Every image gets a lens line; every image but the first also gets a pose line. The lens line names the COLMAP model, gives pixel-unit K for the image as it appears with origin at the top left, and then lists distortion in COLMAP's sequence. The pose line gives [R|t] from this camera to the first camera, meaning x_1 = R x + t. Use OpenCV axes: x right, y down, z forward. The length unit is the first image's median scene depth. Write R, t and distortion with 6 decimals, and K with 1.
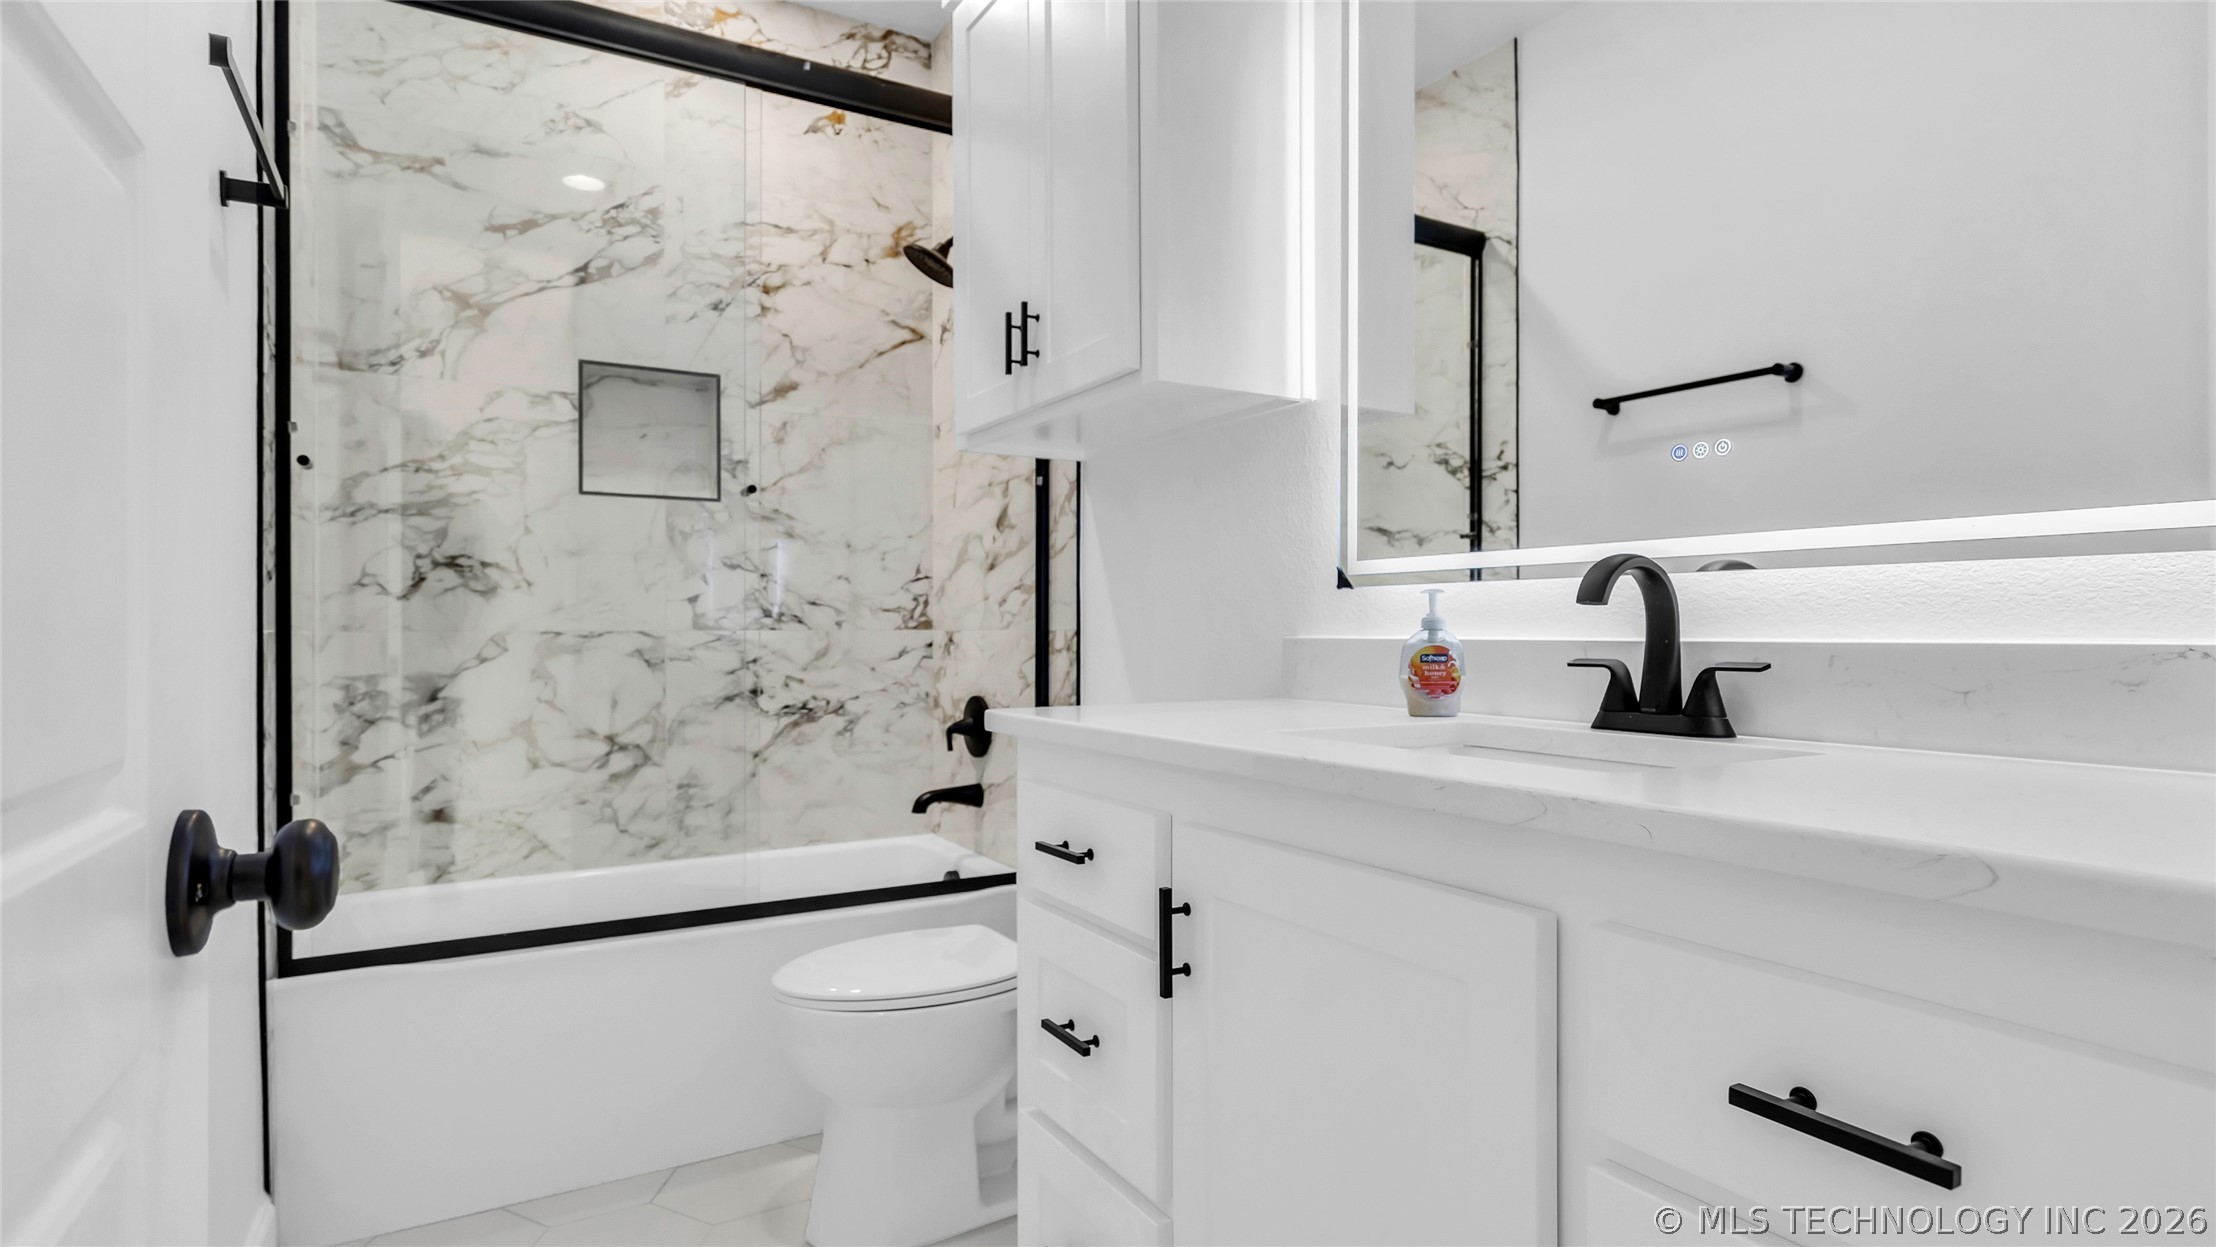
lens RADIAL K [[1146.8, 0, 1127.0], [0, 1146.8, 639.6], [0, 0, 1]] dist [0.015454, 0.000521]
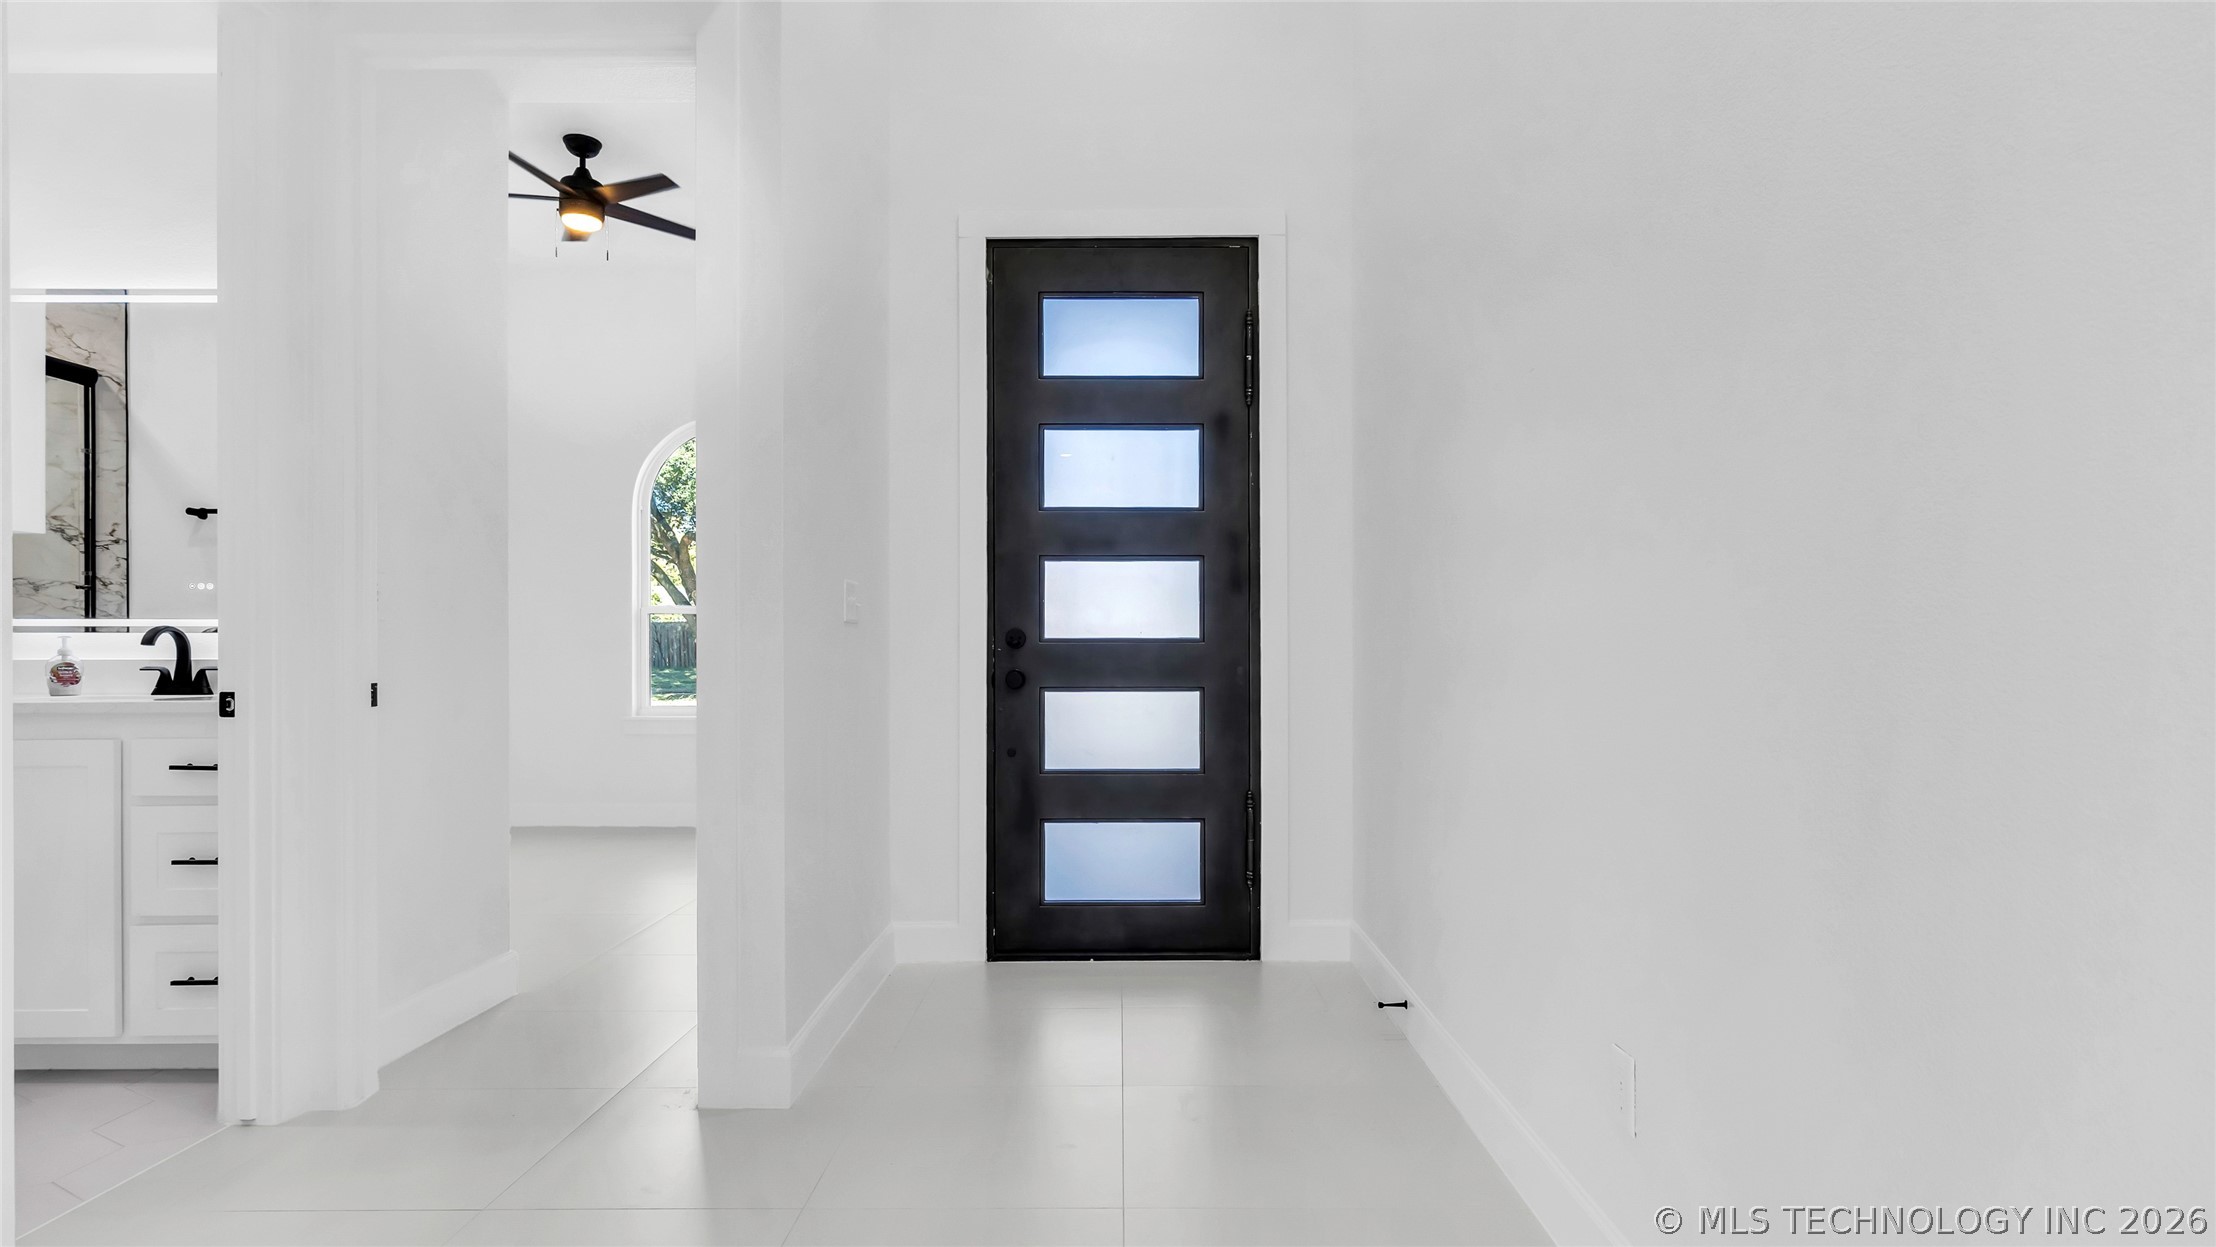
lens RADIAL K [[1146.8, 0, 1127.0], [0, 1146.8, 639.6], [0, 0, 1]] dist [0.015454, 0.000521]
pose [[0.520864, 0.002954, 0.853635, -0.270860], [0.011125, 0.999886, -0.010248, 0.003469], [-0.853567, 0.014835, 0.520771, -0.895422]]
